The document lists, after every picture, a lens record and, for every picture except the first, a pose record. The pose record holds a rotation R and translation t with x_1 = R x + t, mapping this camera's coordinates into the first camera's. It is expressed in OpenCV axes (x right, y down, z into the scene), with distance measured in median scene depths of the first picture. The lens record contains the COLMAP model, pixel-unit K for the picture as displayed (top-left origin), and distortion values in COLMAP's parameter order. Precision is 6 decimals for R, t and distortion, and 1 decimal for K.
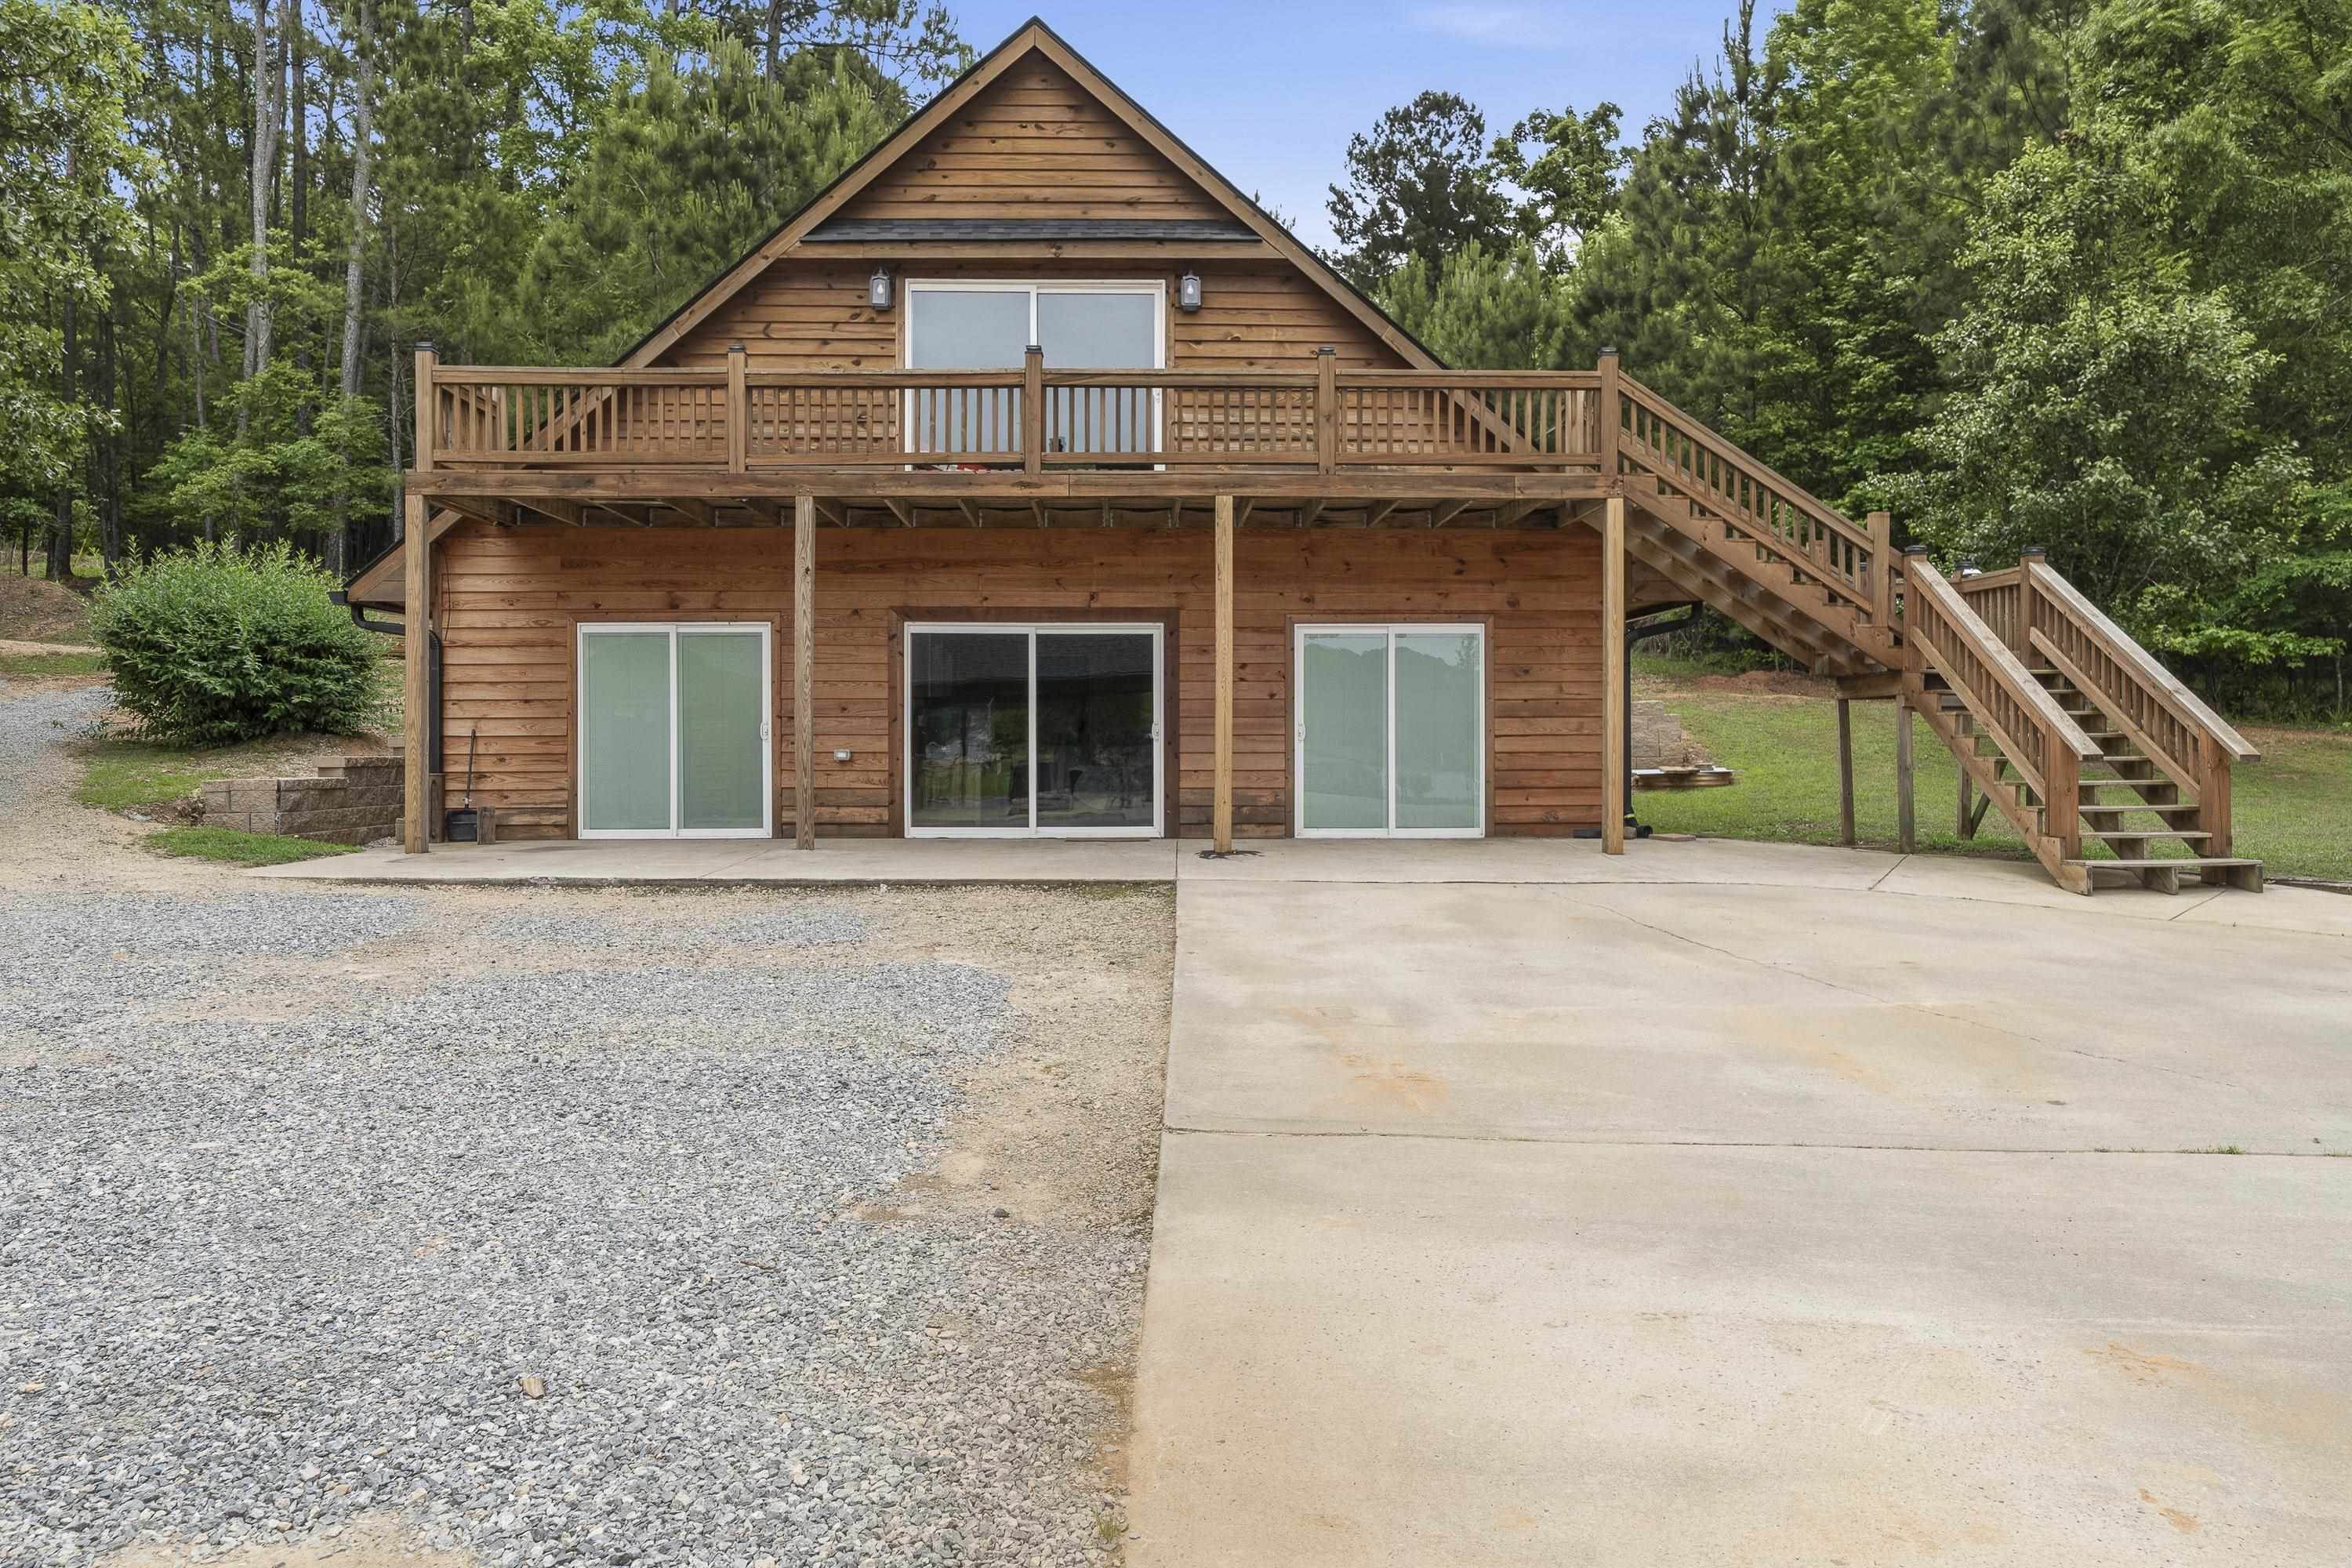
lens RADIAL K [[1414.1, 0, 1174.6], [0, 1414.1, 784.2], [0, 0, 1]] dist [0.001792, 0.000093]
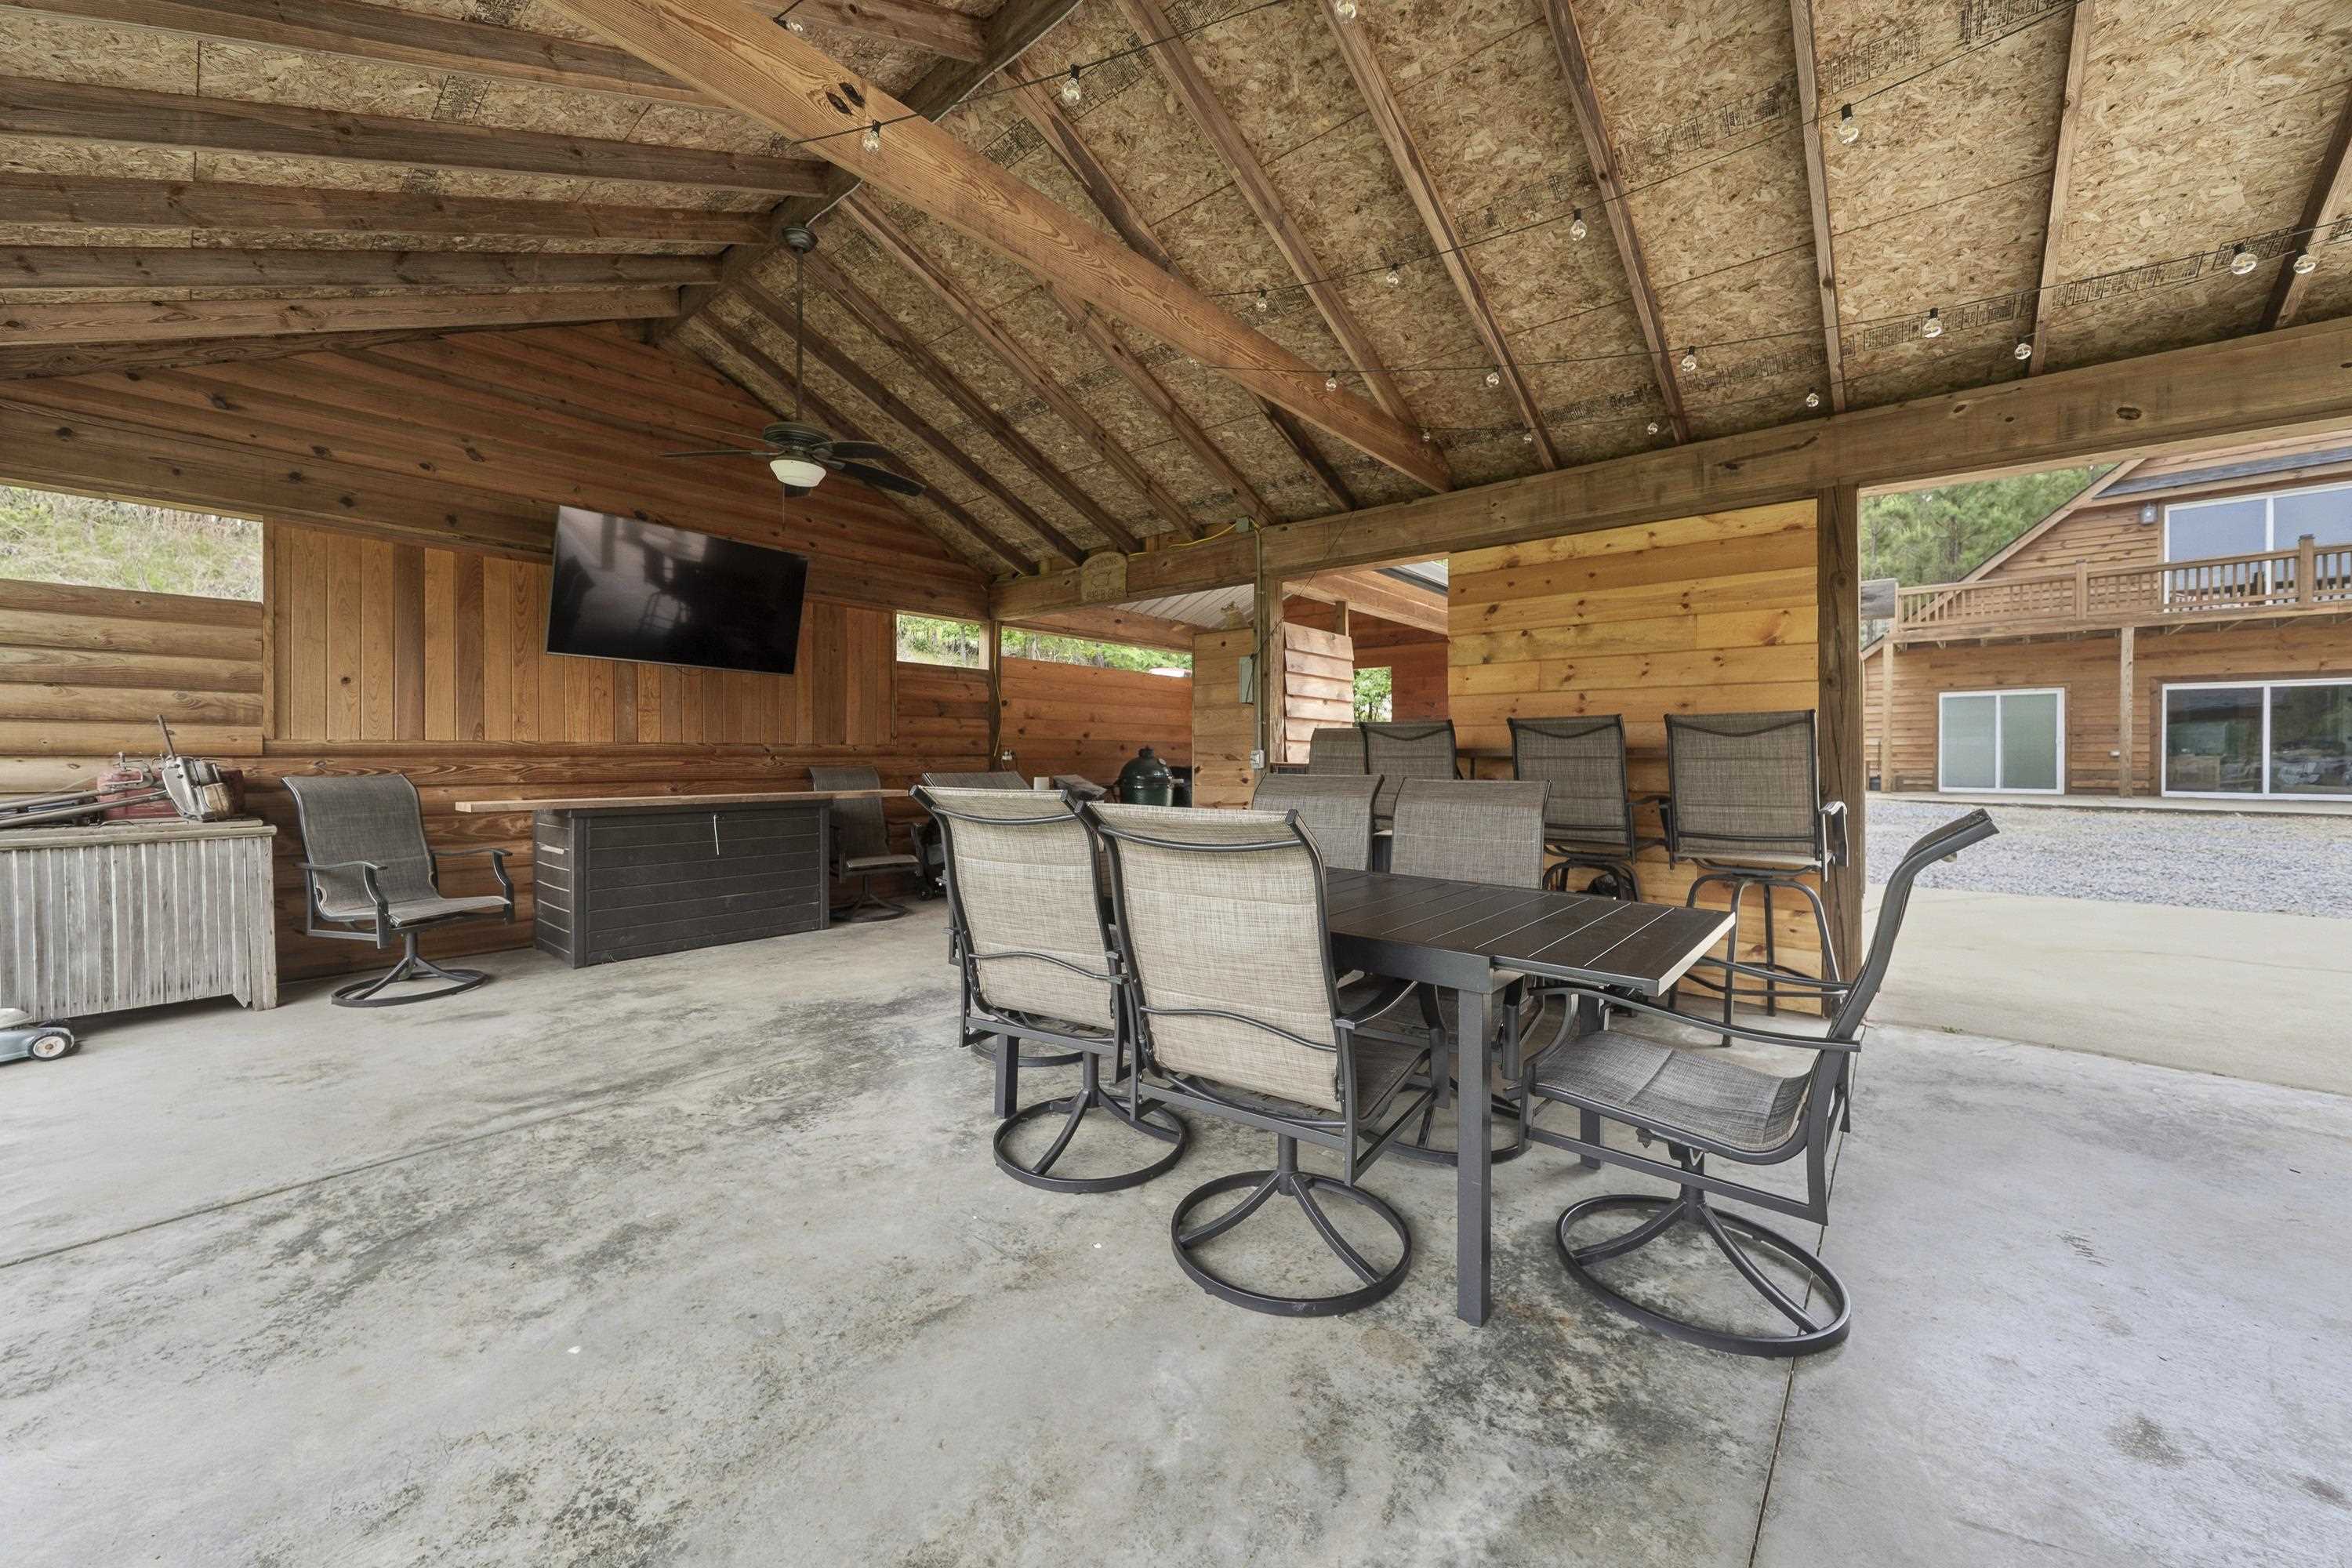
lens RADIAL K [[821.9, 0, 1179.4], [0, 821.9, 762.3], [0, 0, 1]] dist [-0.010092, 0.000865]
pose [[0.743911, 0.008713, -0.668222, -0.451867], [-0.006981, 0.999962, 0.005267, -0.005044], [0.668243, 0.000746, 0.743943, -0.719248]]
